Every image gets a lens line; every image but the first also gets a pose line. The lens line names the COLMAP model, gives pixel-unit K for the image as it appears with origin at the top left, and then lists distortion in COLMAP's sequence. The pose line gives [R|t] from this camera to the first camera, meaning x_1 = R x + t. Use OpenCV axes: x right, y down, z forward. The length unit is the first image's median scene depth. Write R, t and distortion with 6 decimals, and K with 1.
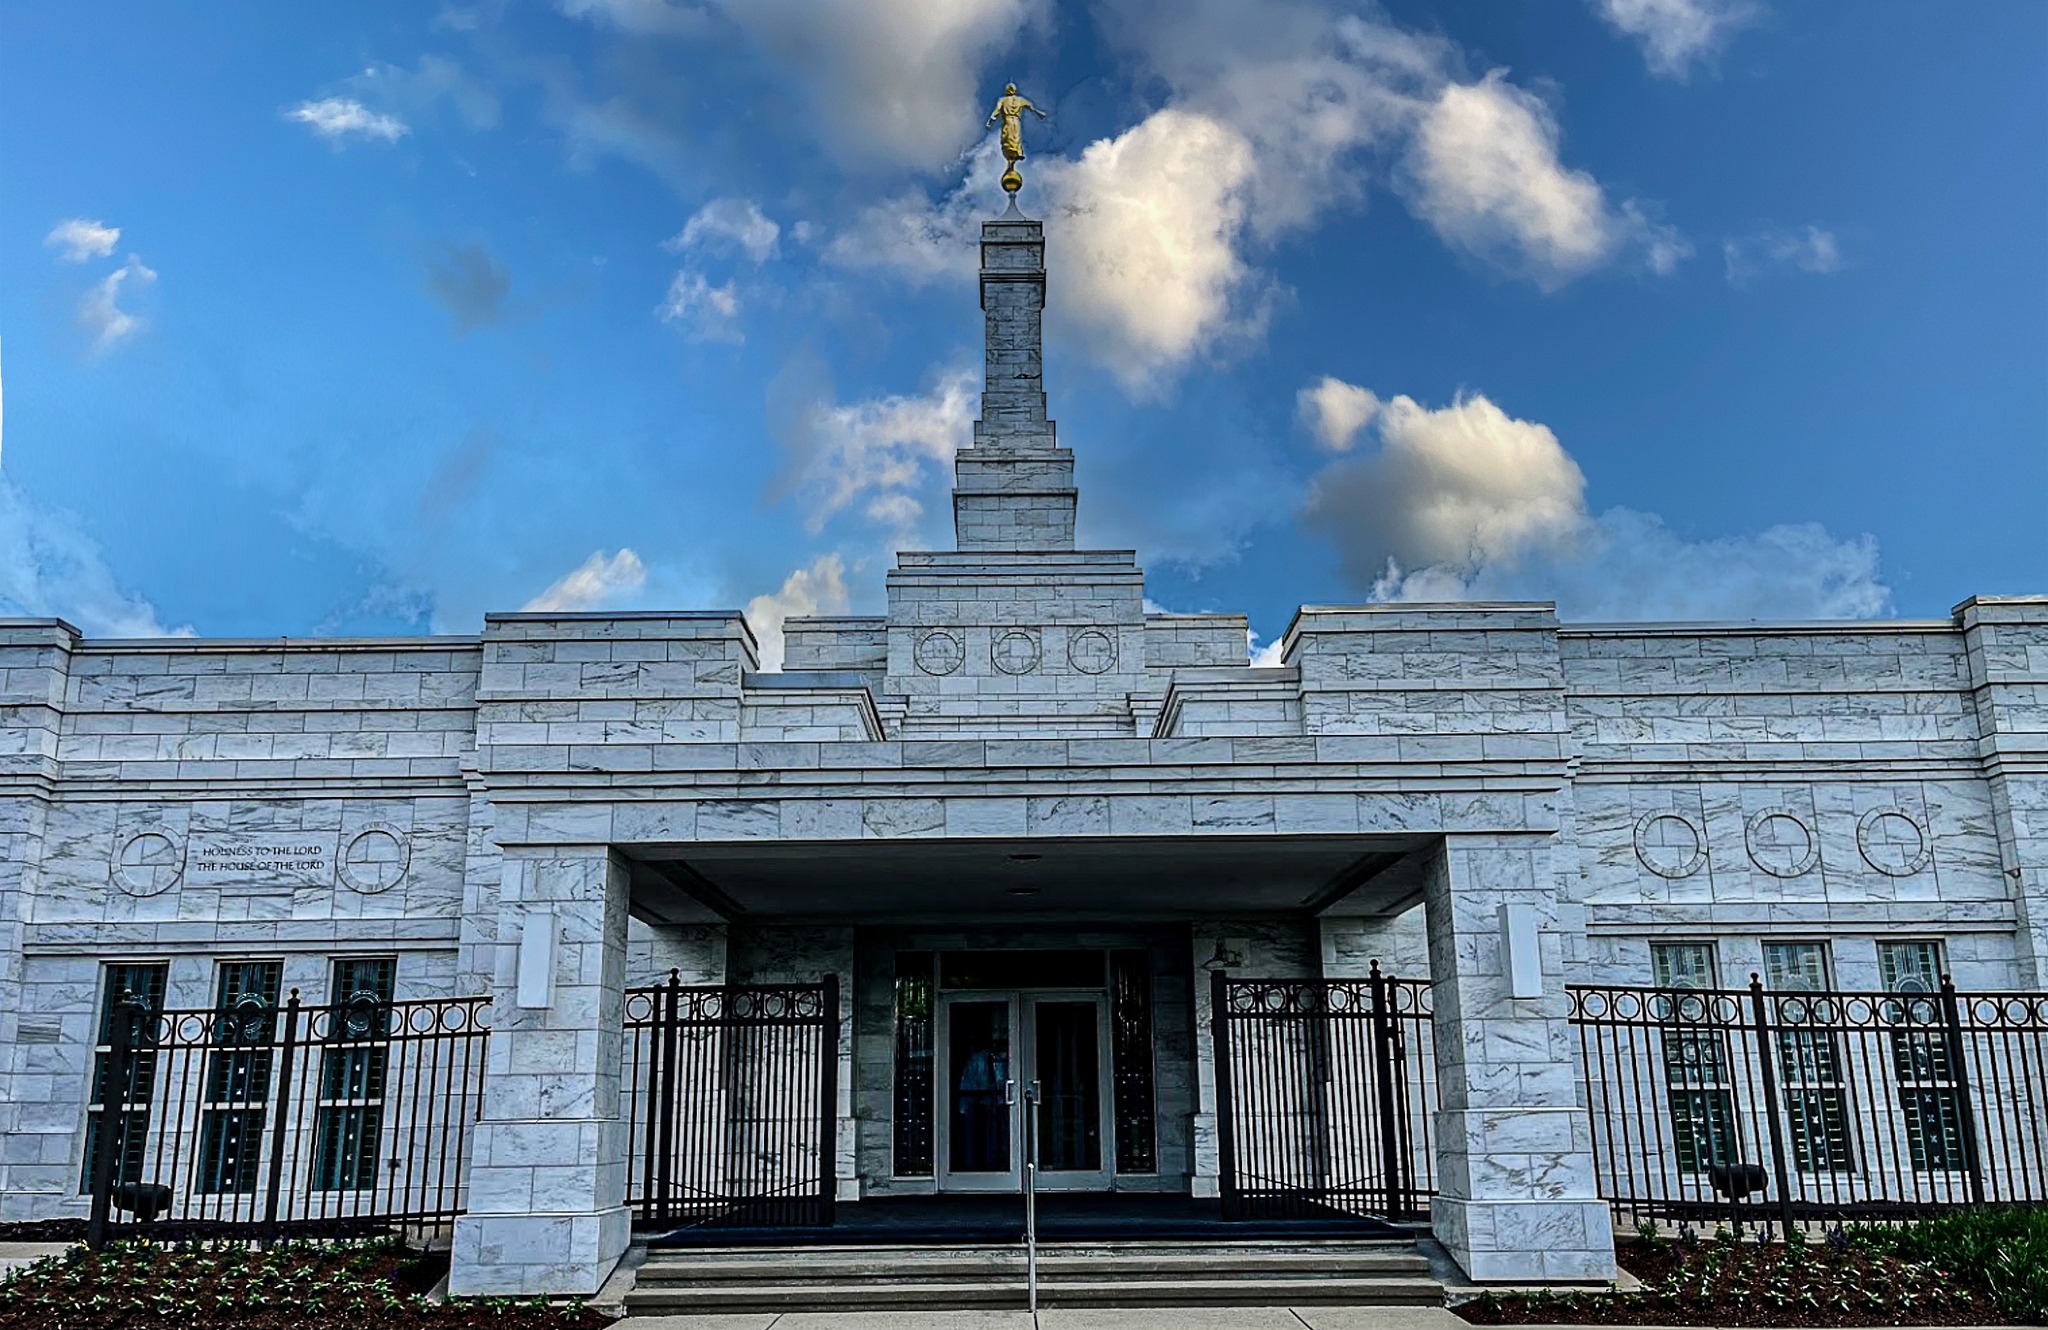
lens RADIAL K [[1581.7, 0, 1024.0], [0, 1581.7, 665.0], [0, 0, 1]] dist [0.009089, 0.001770]
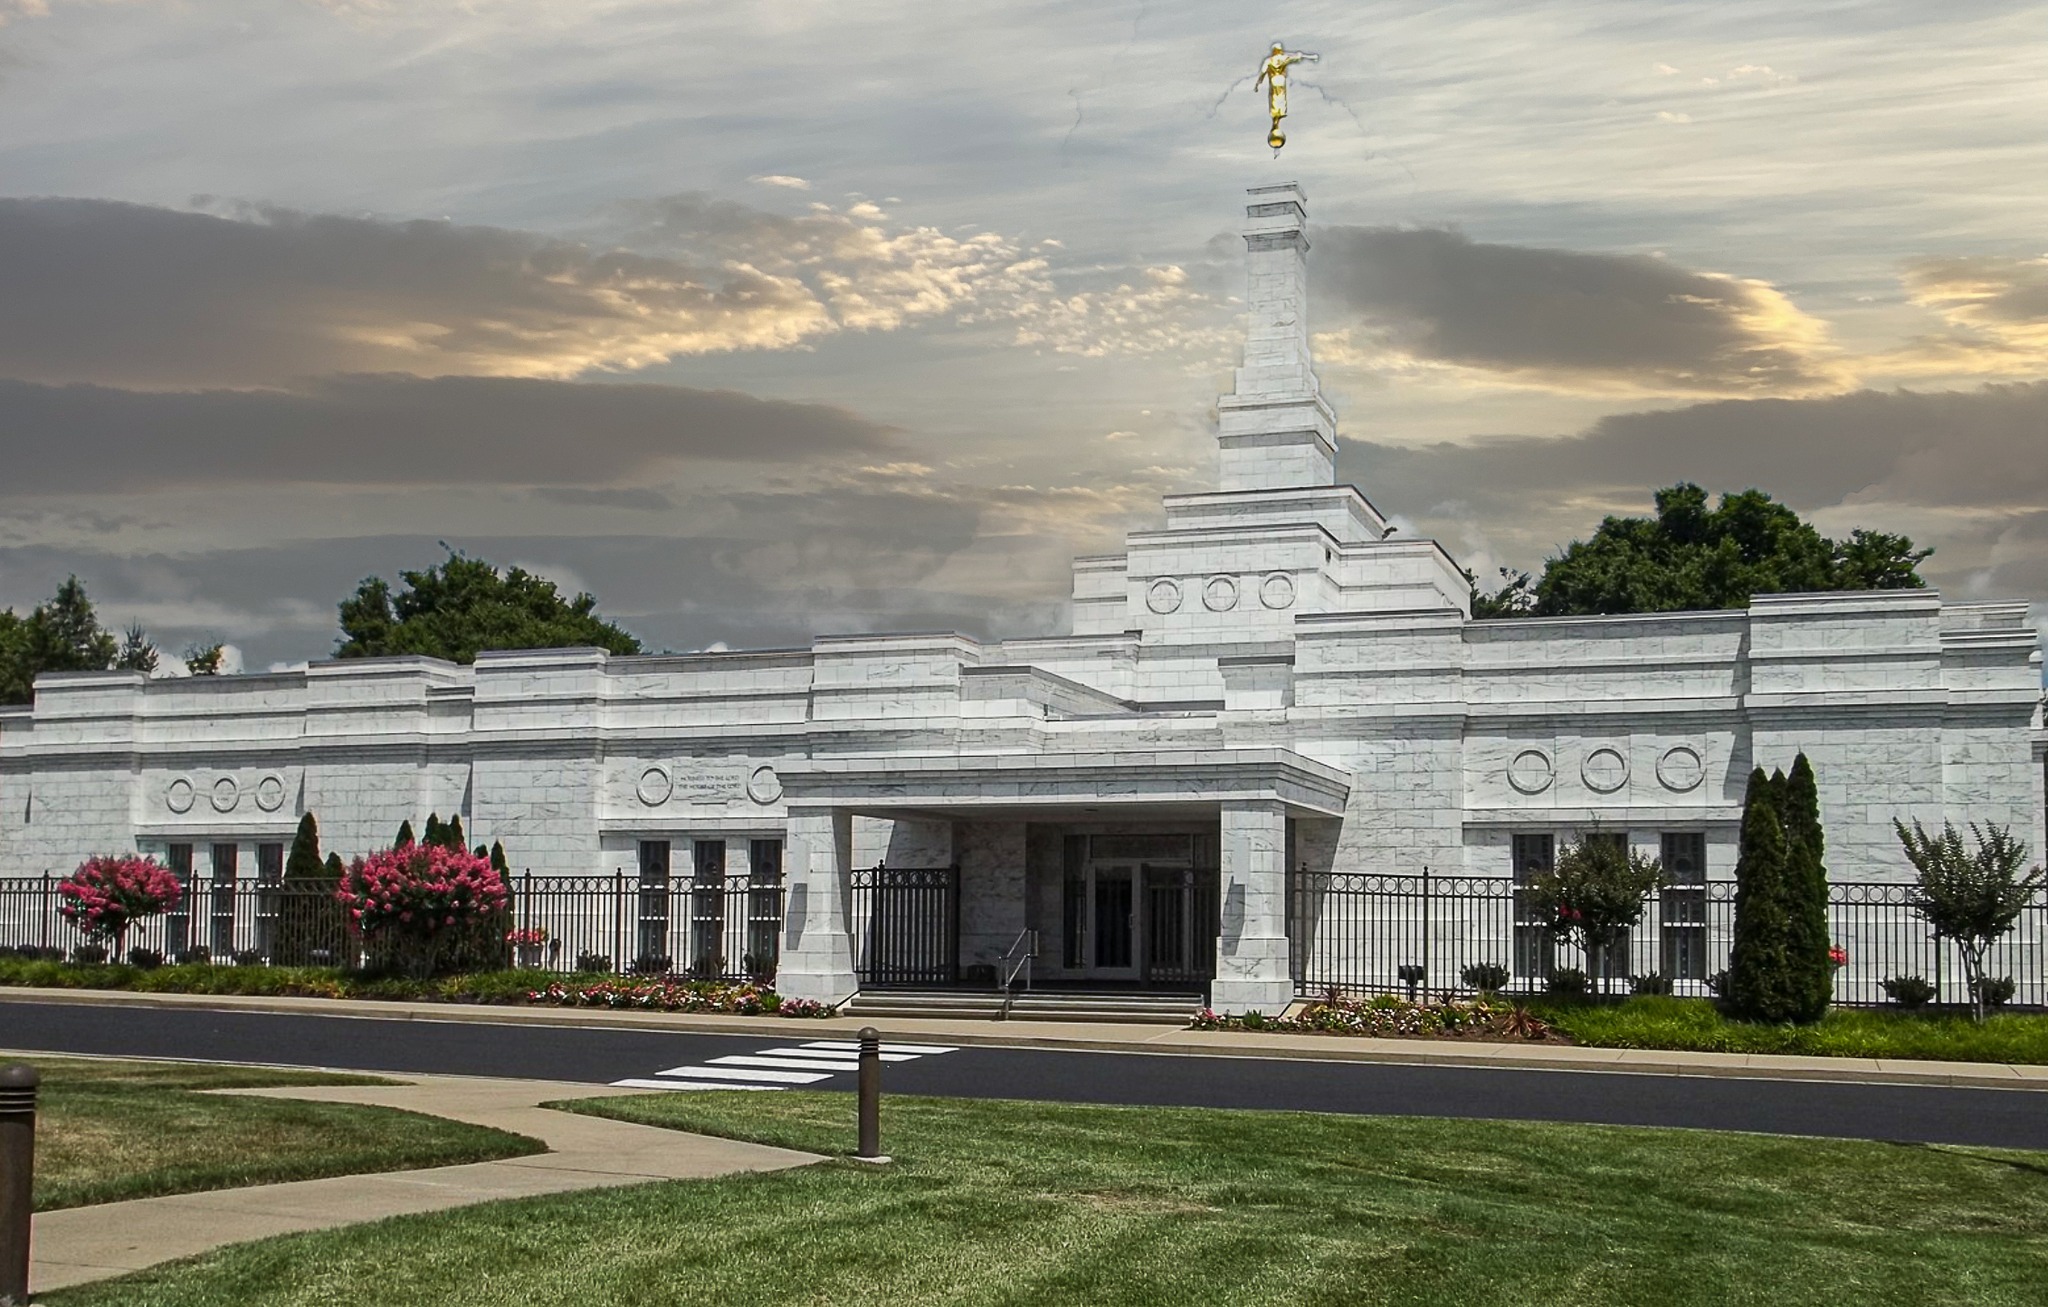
lens RADIAL K [[2206.3, 0, 1030.0], [0, 2206.3, 718.5], [0, 0, 1]] dist [-0.161642, 0.266448]
pose [[0.932652, -0.012740, -0.360553, 0.729244], [0.080304, 0.981636, 0.173039, -0.340557], [0.351727, -0.190339, 0.916547, -1.094788]]
